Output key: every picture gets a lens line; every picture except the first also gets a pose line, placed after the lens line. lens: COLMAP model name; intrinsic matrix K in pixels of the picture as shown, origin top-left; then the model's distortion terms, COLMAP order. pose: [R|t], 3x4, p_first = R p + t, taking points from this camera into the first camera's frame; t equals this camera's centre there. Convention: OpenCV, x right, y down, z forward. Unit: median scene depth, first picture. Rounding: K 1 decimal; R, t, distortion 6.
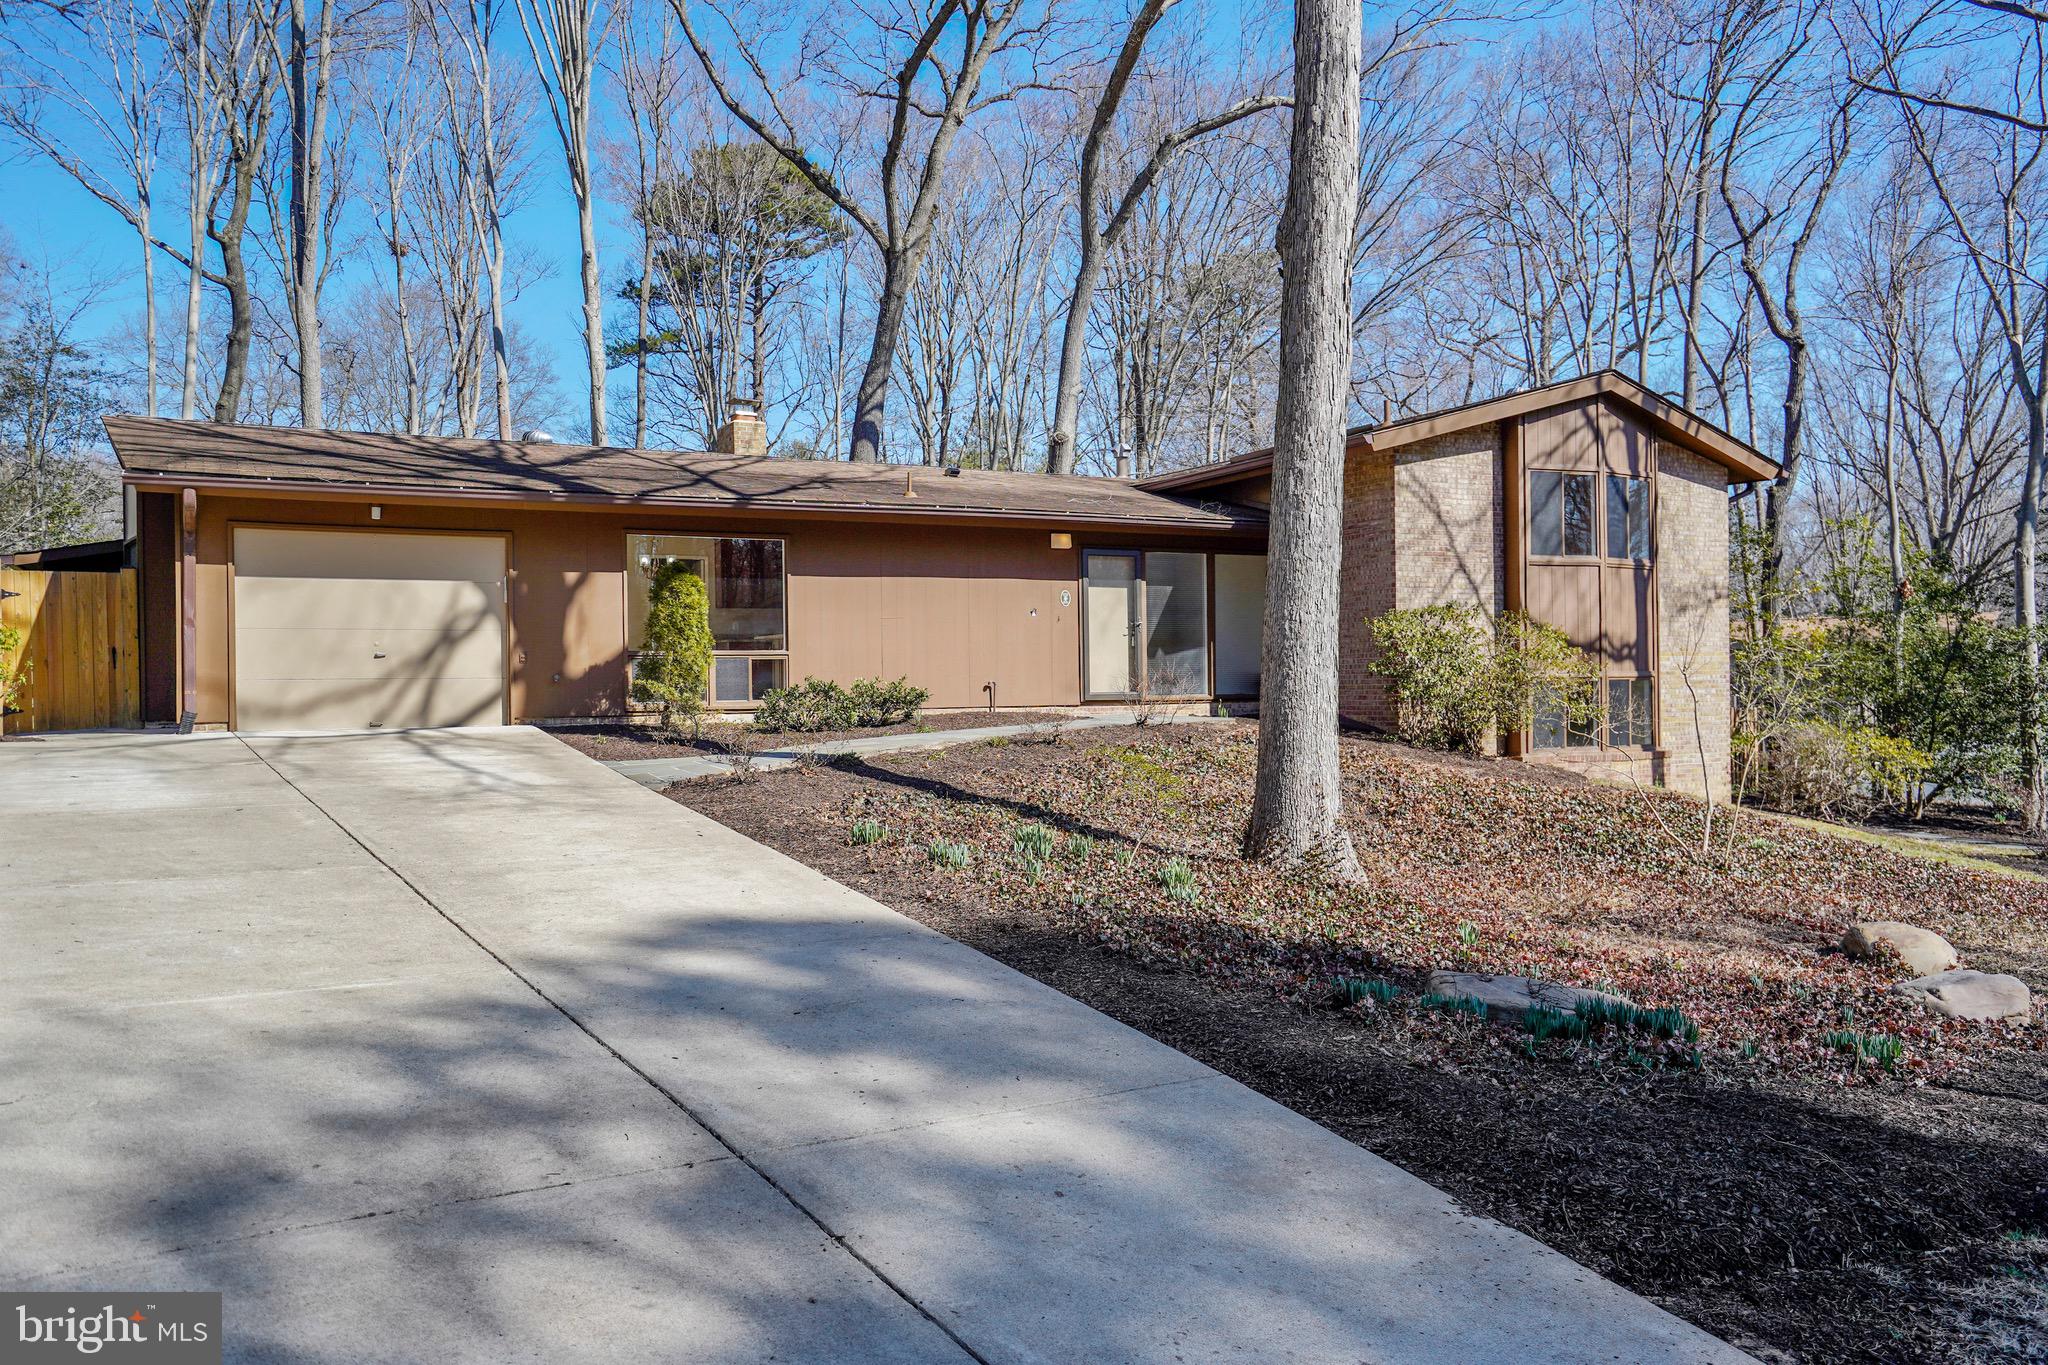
lens RADIAL K [[1569.3, 0, 1029.2], [0, 1569.3, 669.2], [0, 0, 1]] dist [0.034885, -0.015084]
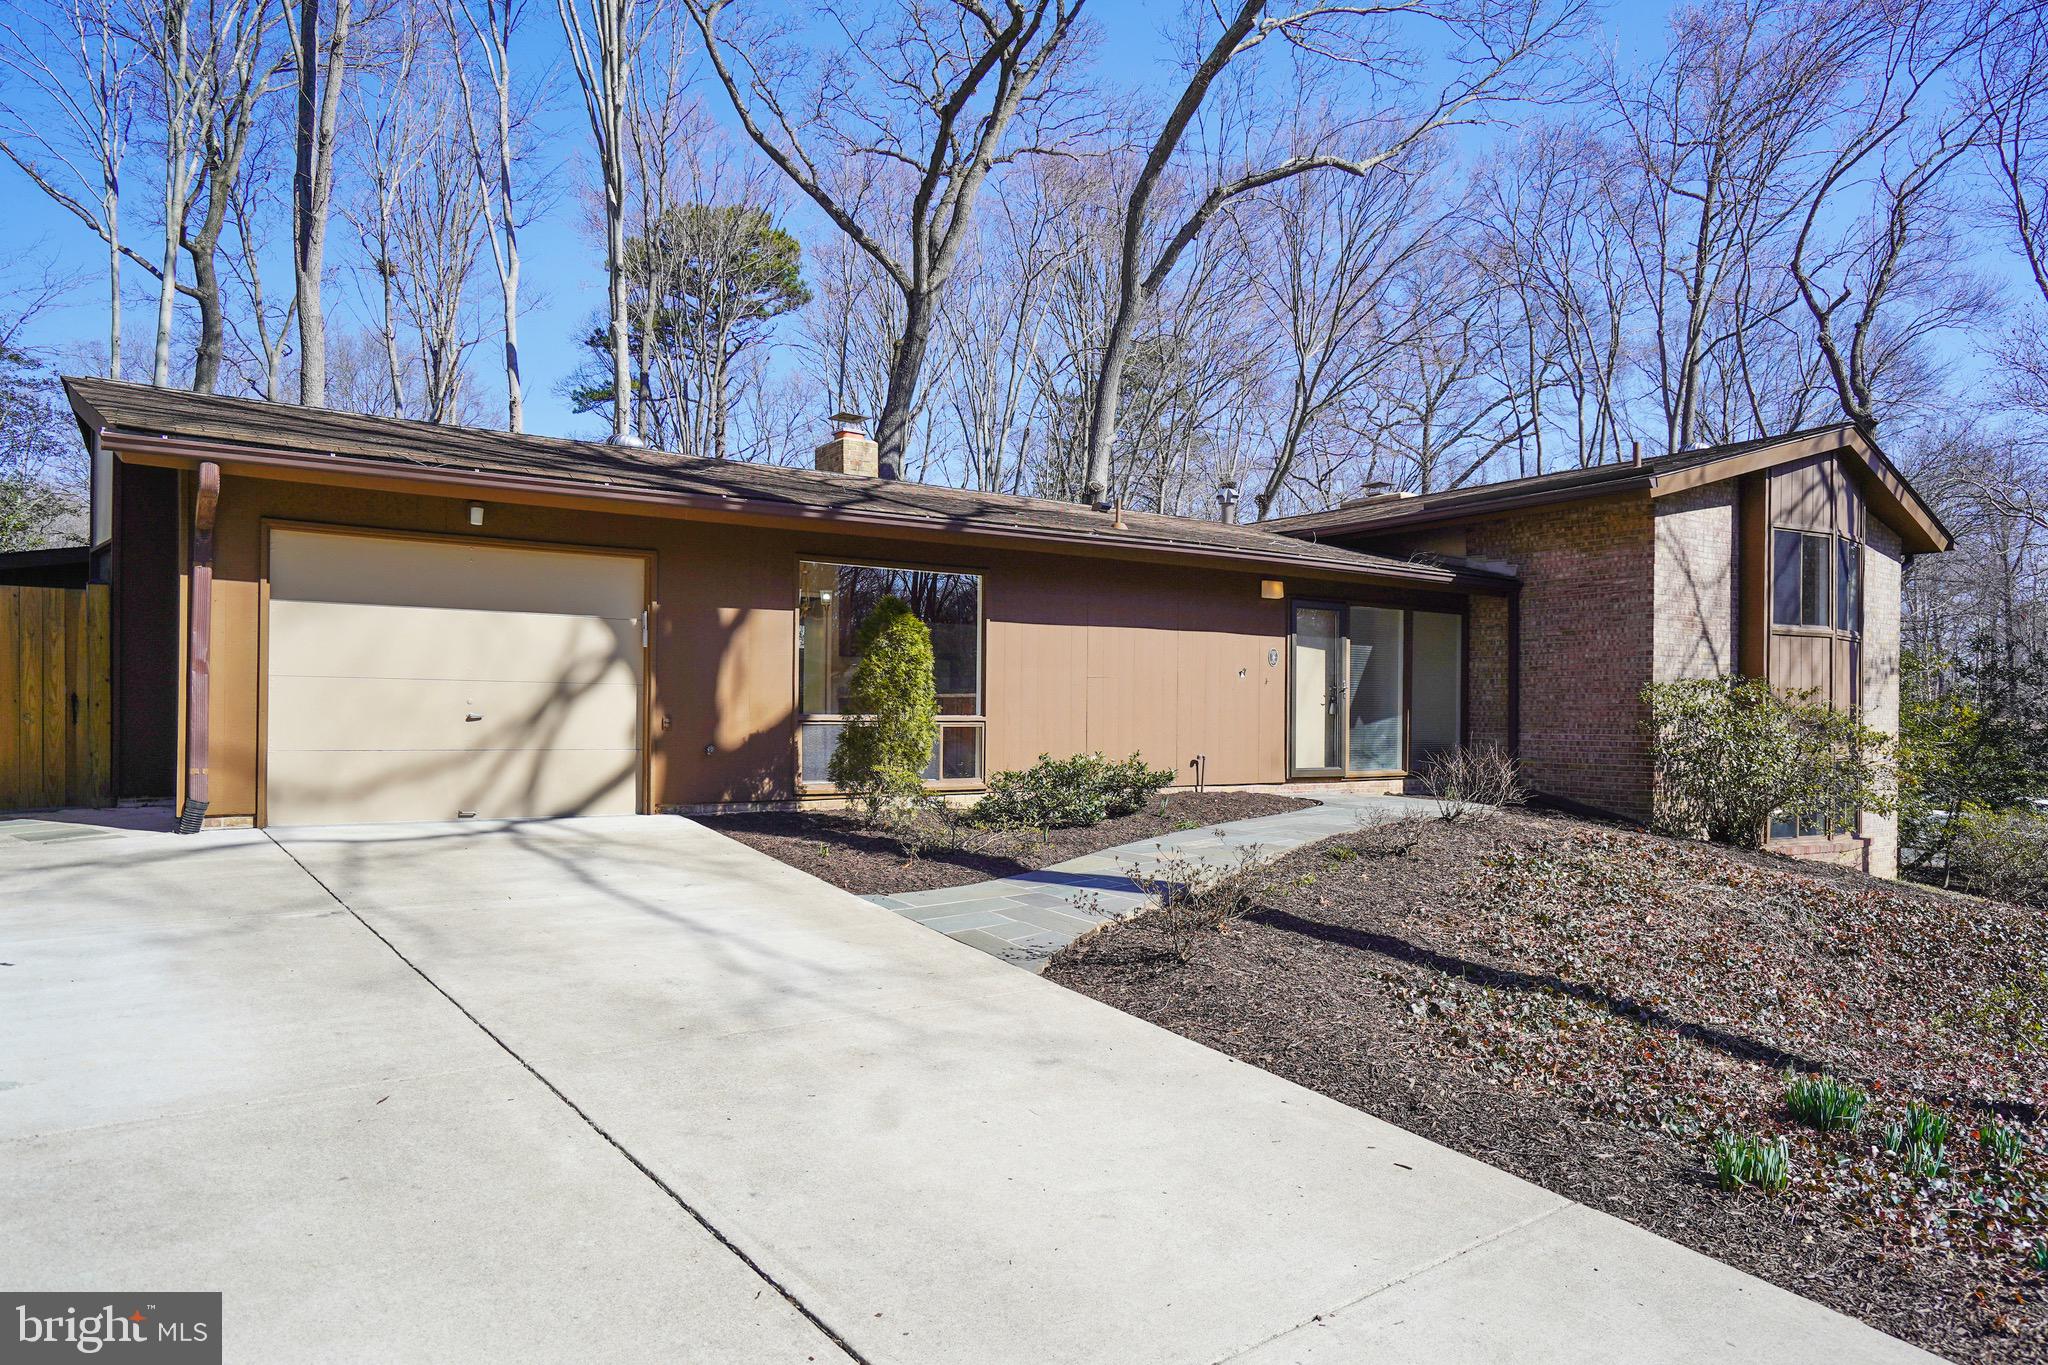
lens RADIAL K [[1289.6, 0, 1023.6], [0, 1289.6, 702.8], [0, 0, 1]] dist [-0.007587, 0.011756]
pose [[0.992429, 0.023249, 0.120598, -0.190184], [-0.023443, 0.999725, 0.000184, -0.016930], [-0.120560, -0.003010, 0.992701, 0.317414]]
